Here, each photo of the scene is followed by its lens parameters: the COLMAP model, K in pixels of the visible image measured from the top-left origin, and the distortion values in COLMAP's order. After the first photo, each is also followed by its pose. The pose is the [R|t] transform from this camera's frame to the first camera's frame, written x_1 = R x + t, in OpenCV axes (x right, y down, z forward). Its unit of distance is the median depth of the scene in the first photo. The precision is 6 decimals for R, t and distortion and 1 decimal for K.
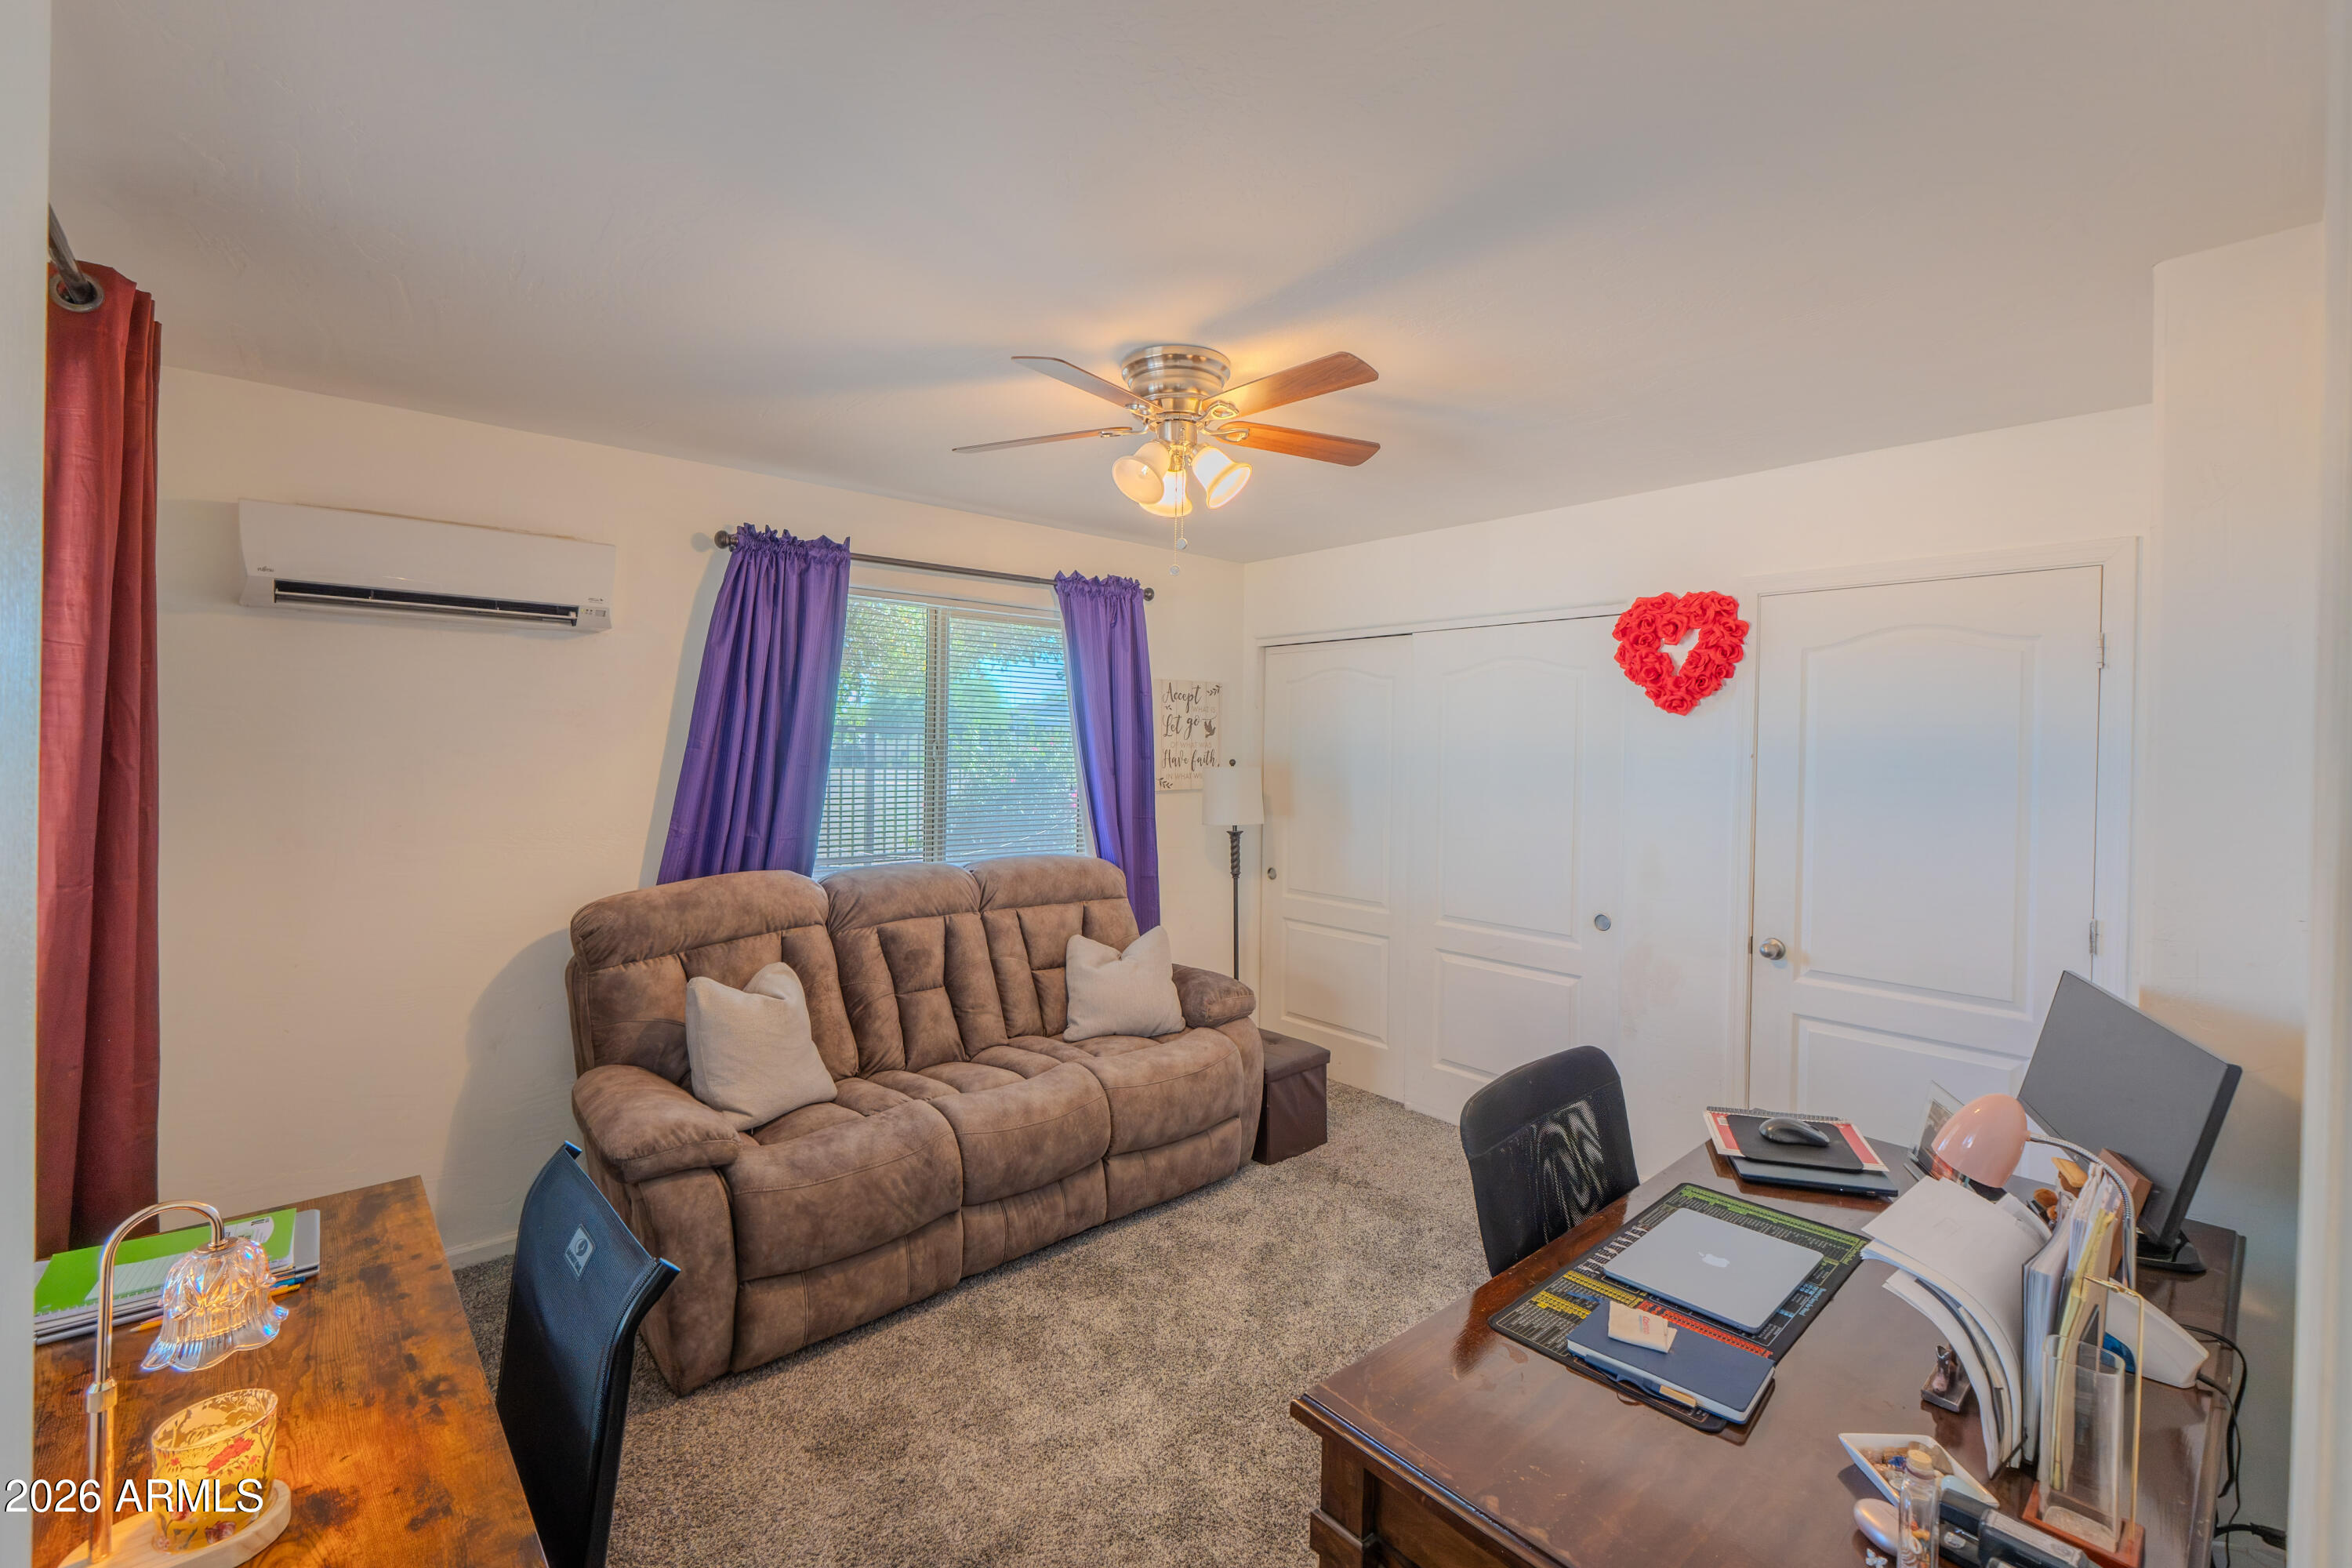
lens RADIAL K [[996.0, 0, 1170.6], [0, 996.0, 786.1], [0, 0, 1]] dist [-0.008575, -0.000202]
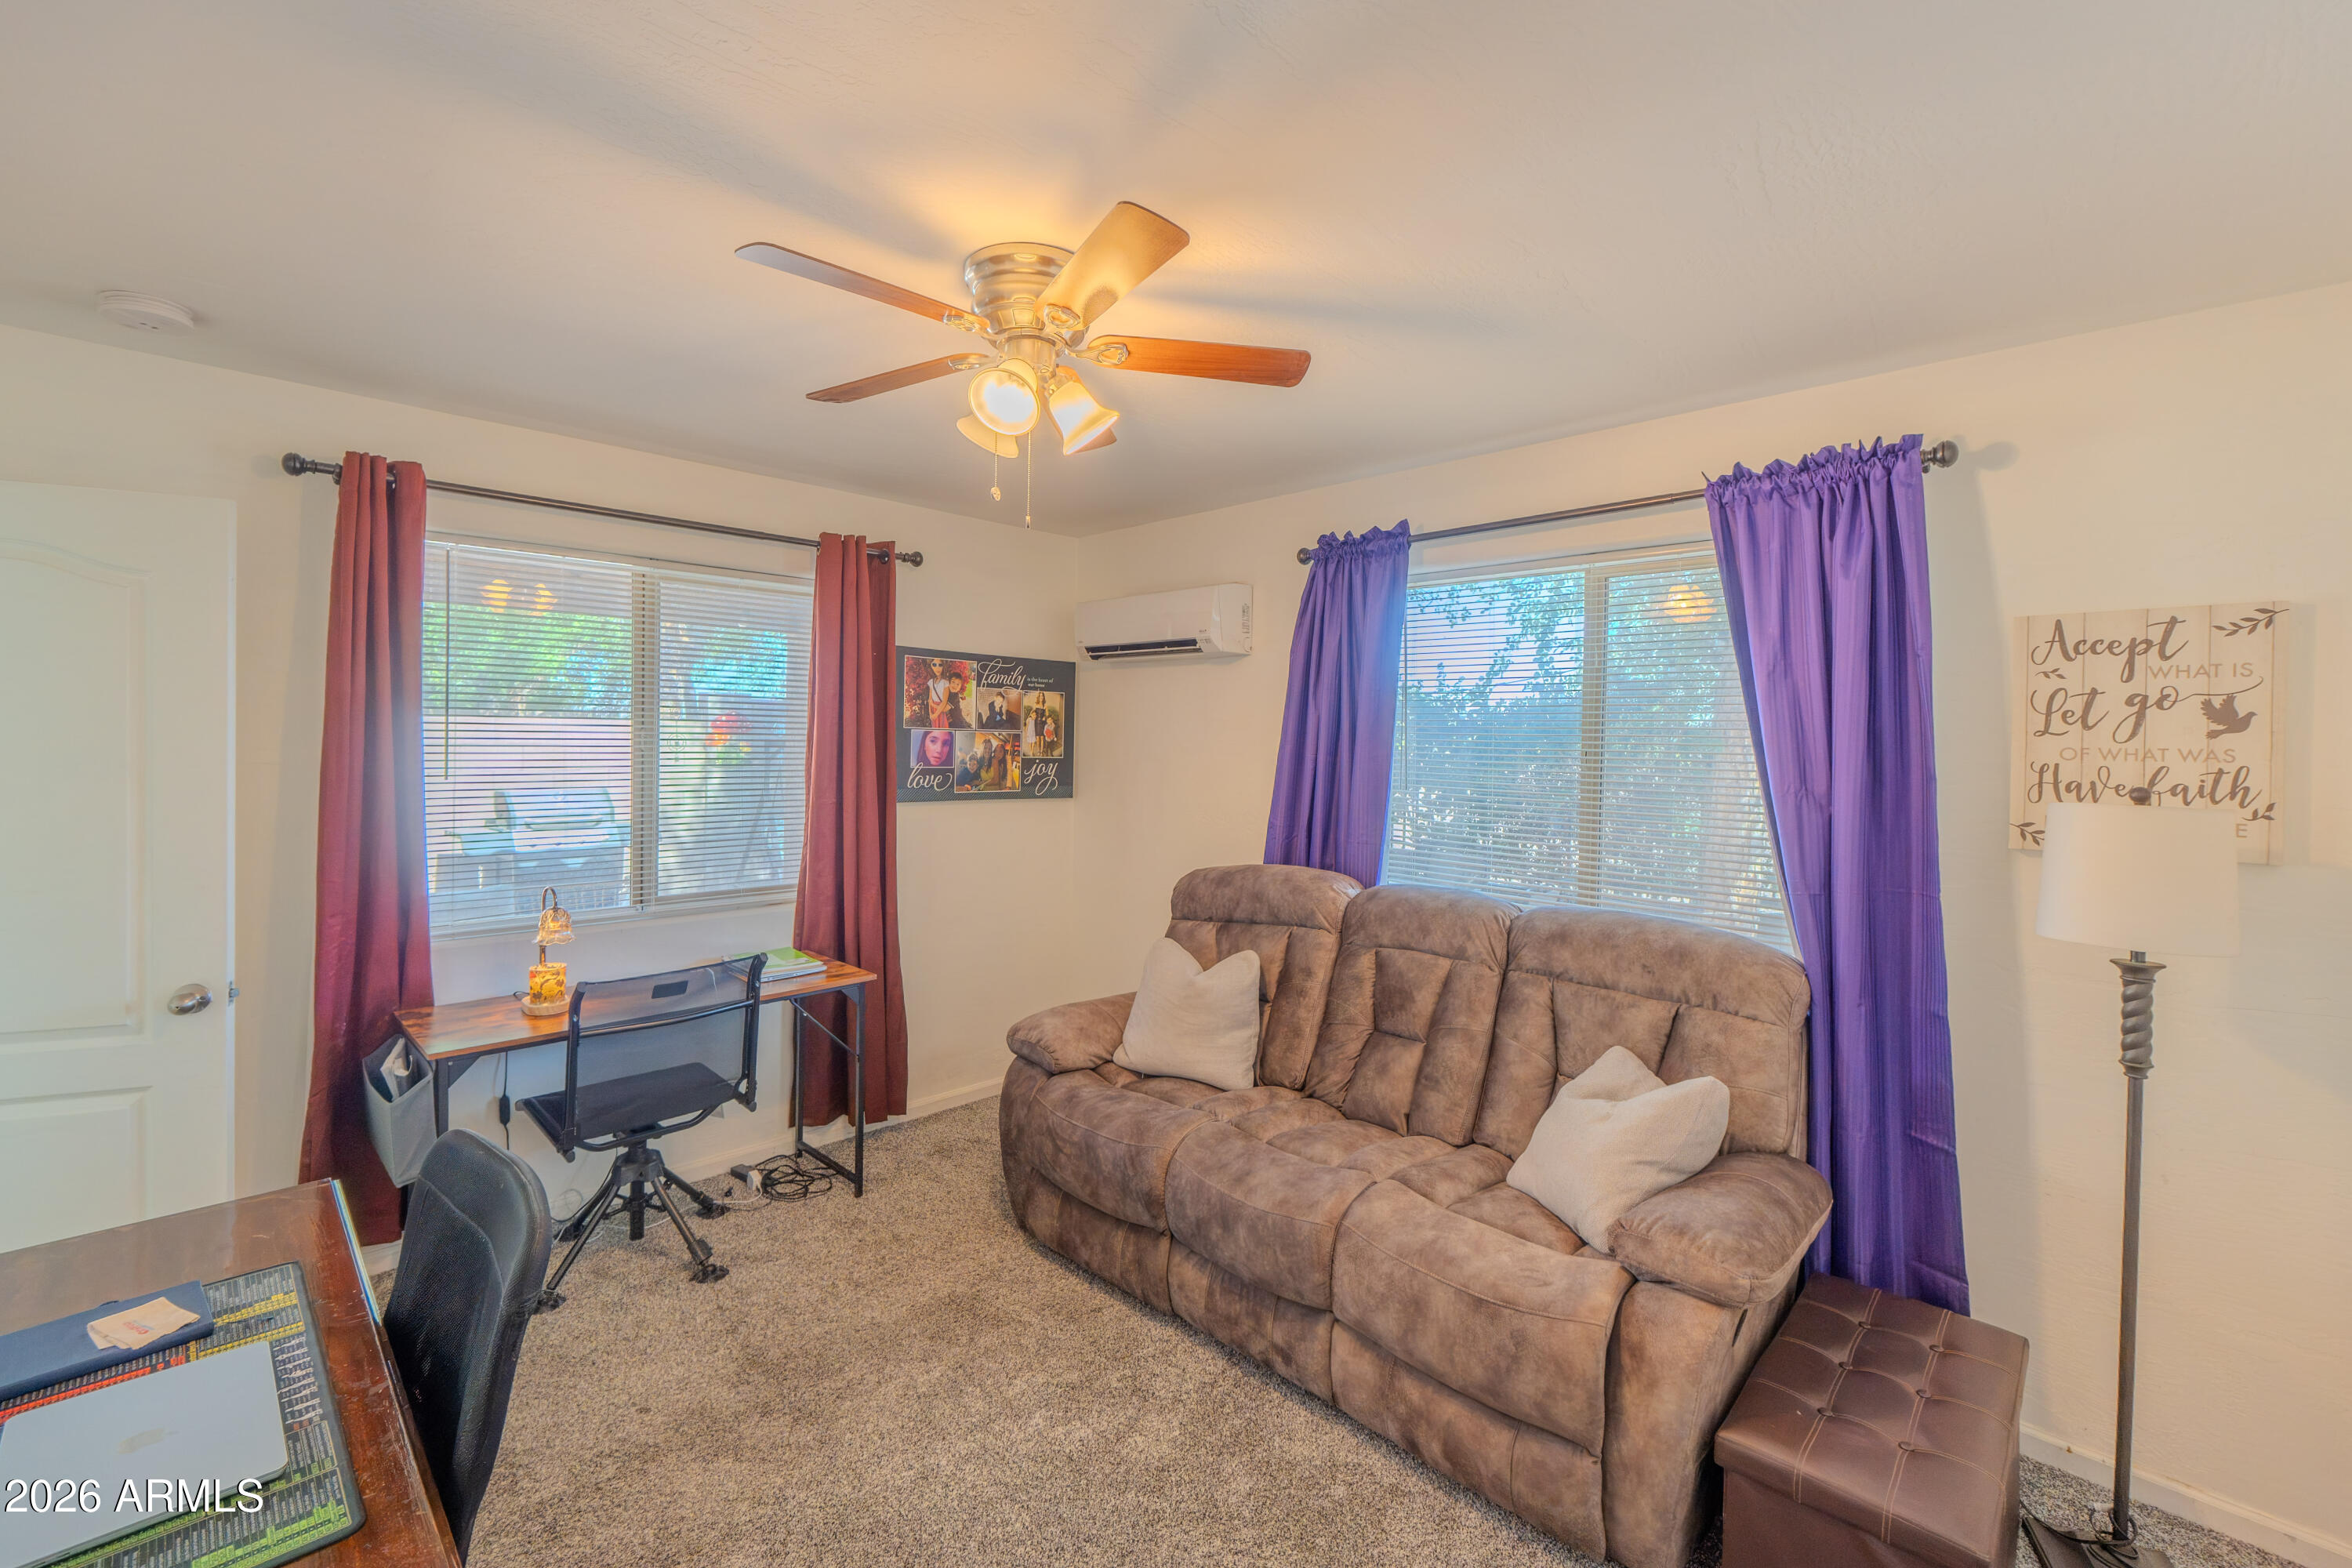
lens RADIAL K [[1008.1, 0, 1190.0], [0, 1008.1, 769.7], [0, 0, 1]] dist [0.002438, -0.000450]
pose [[0.067939, 0.028464, -0.997283, 0.601577], [-0.048824, 0.998490, 0.025173, -0.035219], [0.996494, 0.046981, 0.069227, 0.761480]]
